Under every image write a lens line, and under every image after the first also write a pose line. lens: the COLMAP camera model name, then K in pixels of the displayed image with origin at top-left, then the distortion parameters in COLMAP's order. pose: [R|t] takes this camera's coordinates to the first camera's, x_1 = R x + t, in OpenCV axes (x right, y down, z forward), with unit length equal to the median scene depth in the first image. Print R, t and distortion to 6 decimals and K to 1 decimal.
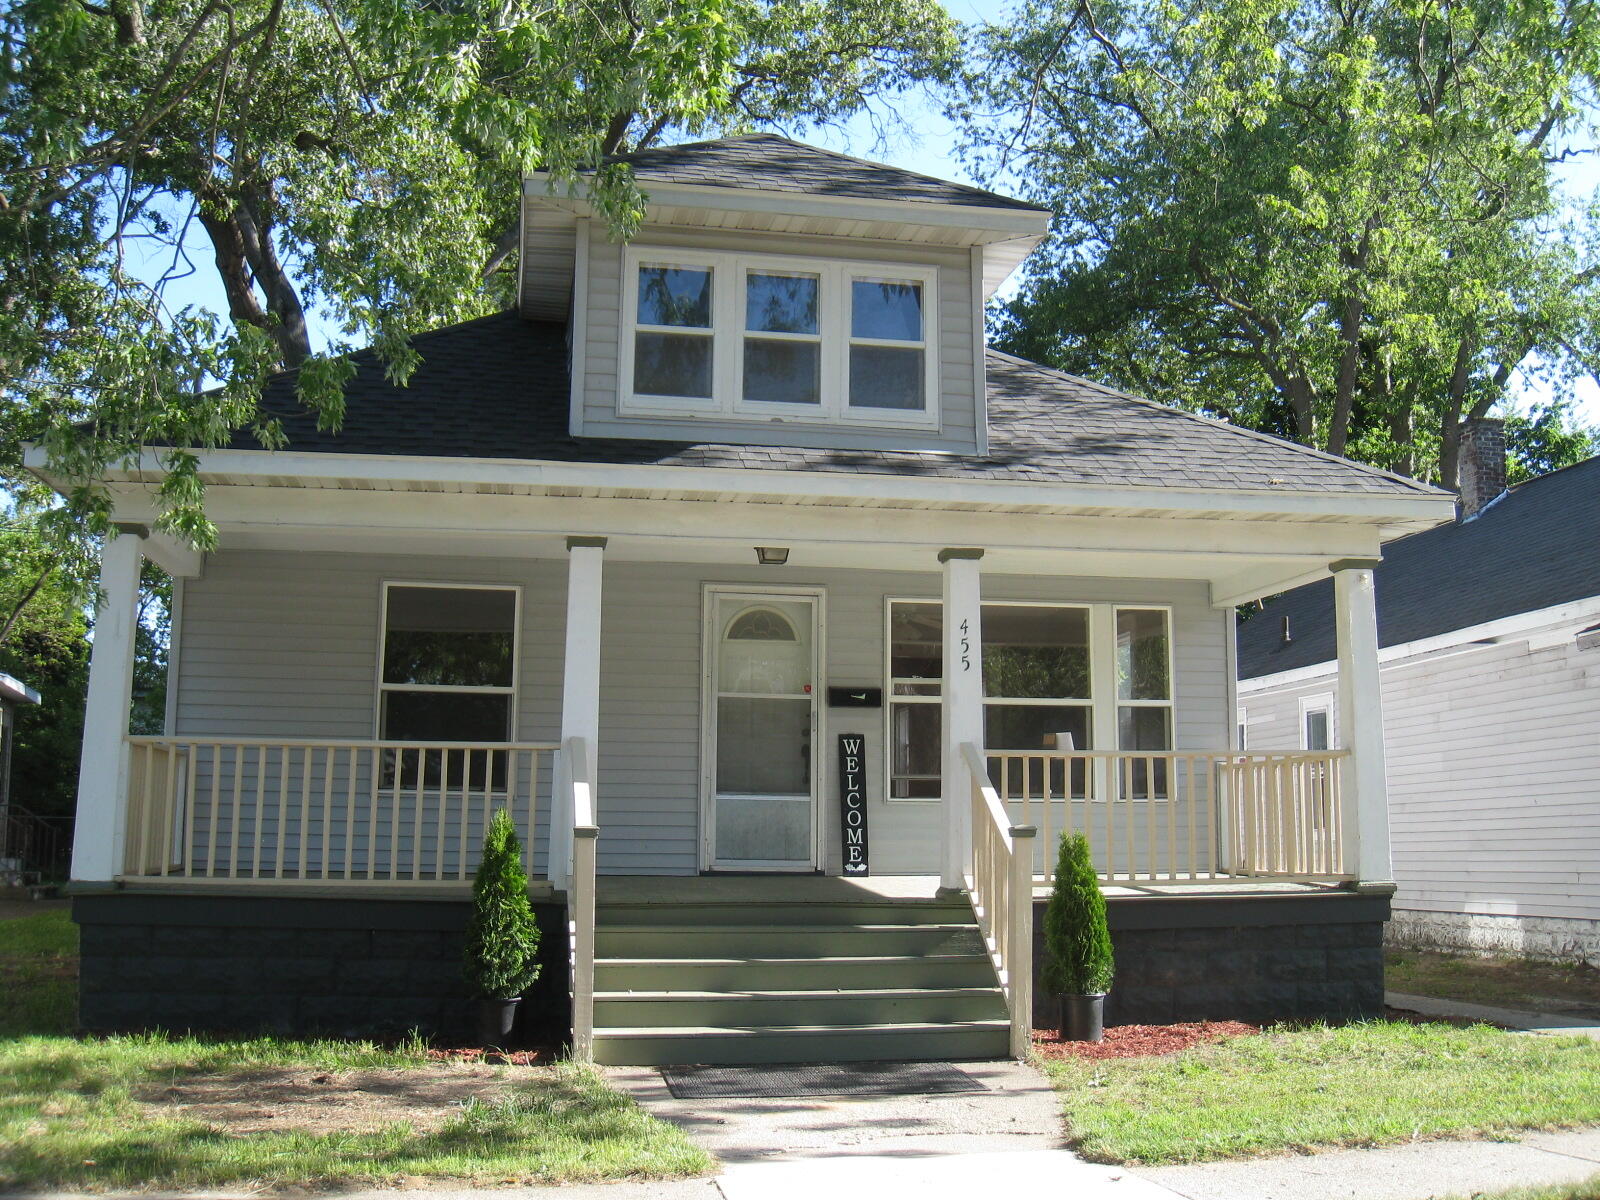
lens RADIAL K [[1695.9, 0, 800.0], [0, 1695.9, 600.0], [0, 0, 1]] dist [-0.024256, -0.024264]
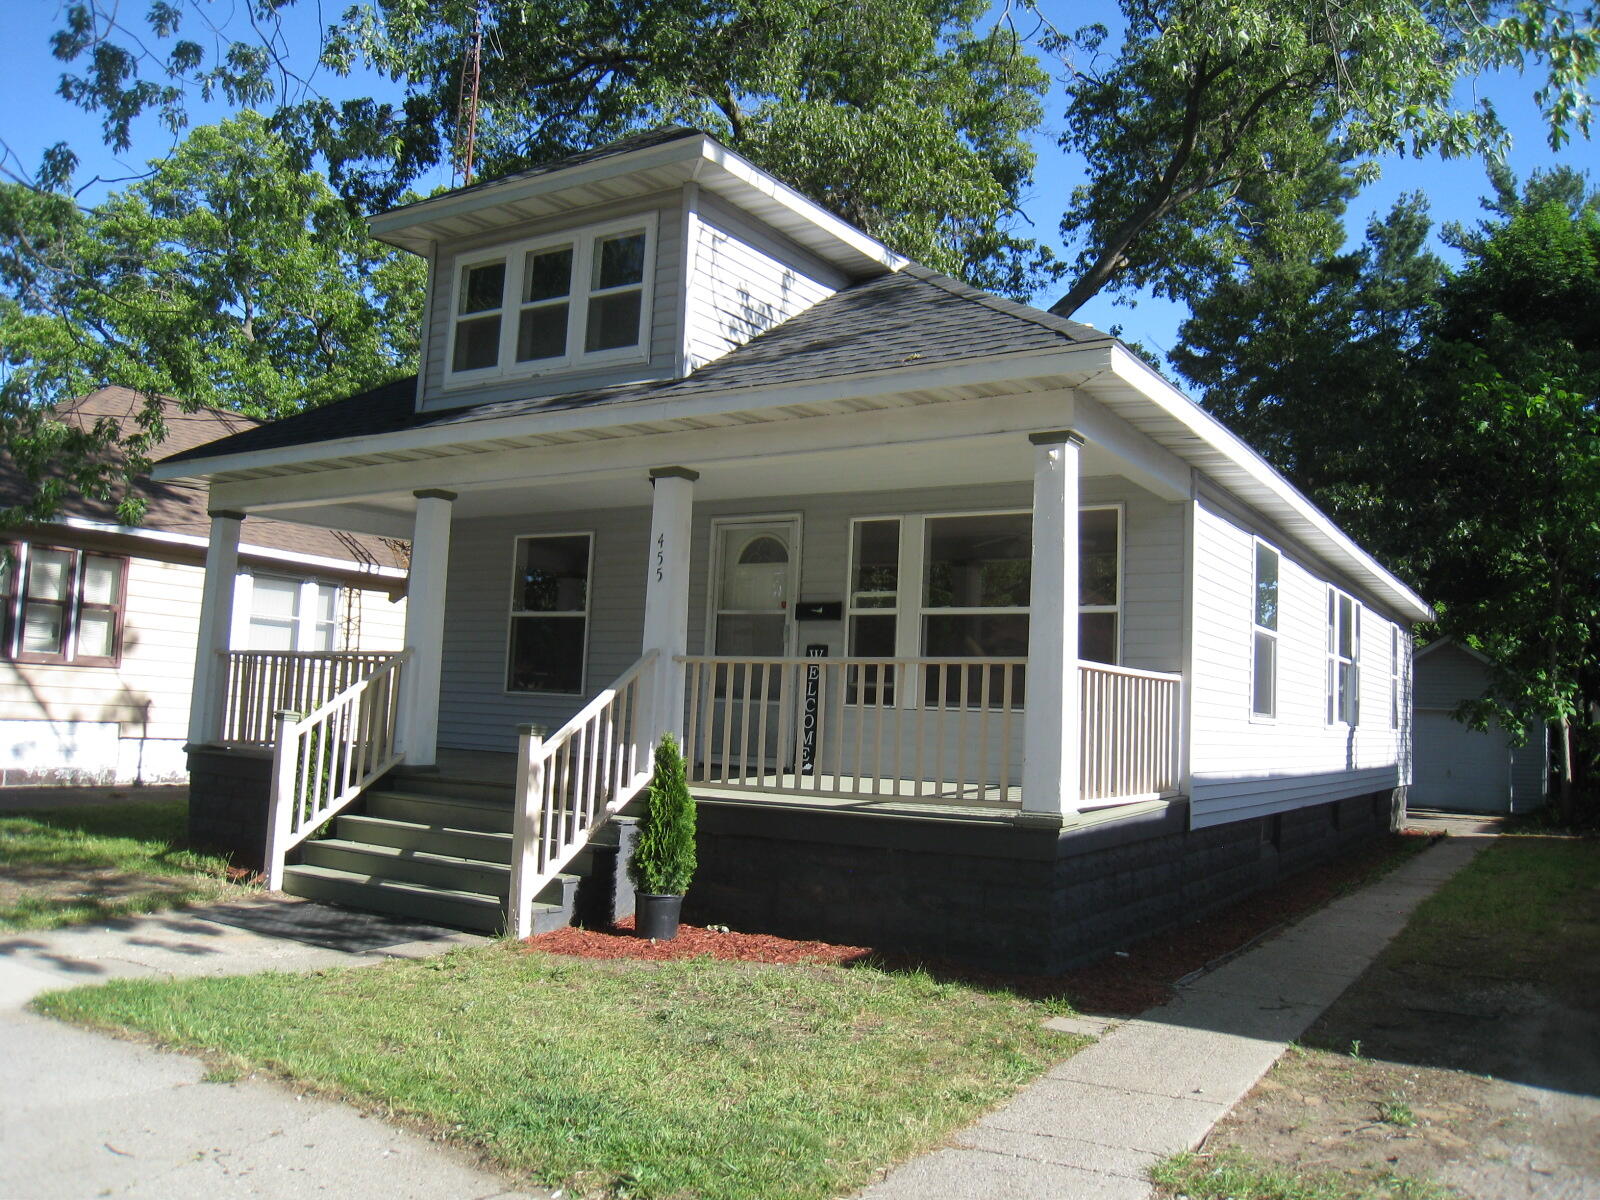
lens RADIAL K [[1339.1, 0, 813.7], [0, 1339.1, 597.4], [0, 0, 1]] dist [-0.171600, 0.121471]
pose [[0.757925, -0.038723, -0.651192, 0.591255], [0.058851, 0.998225, 0.009138, 0.040714], [0.649682, -0.045250, 0.758858, 0.347578]]
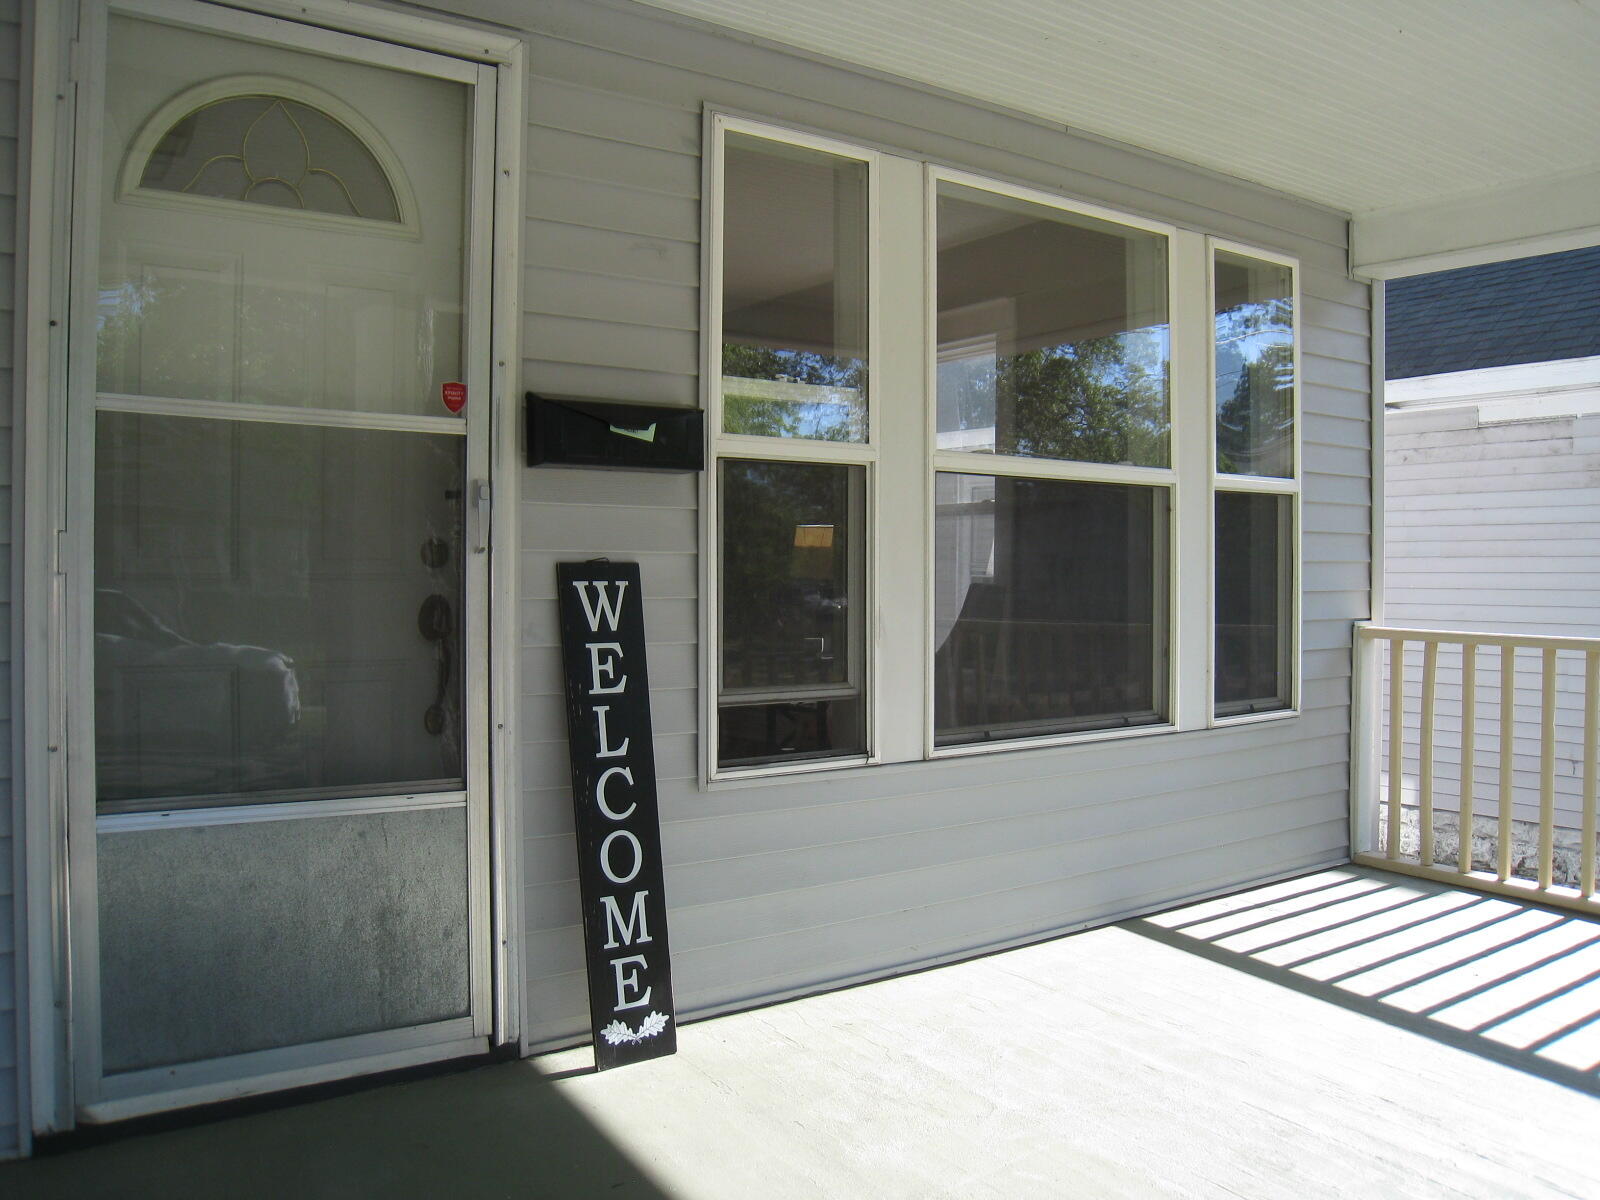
lens RADIAL K [[1339.1, 0, 813.7], [0, 1339.1, 597.4], [0, 0, 1]] dist [-0.171600, 0.121471]
pose [[0.895929, -0.005778, 0.444159, -0.037819], [-0.065621, 0.987222, 0.145210, 0.049924], [-0.439323, -0.159244, 0.884102, 0.784244]]
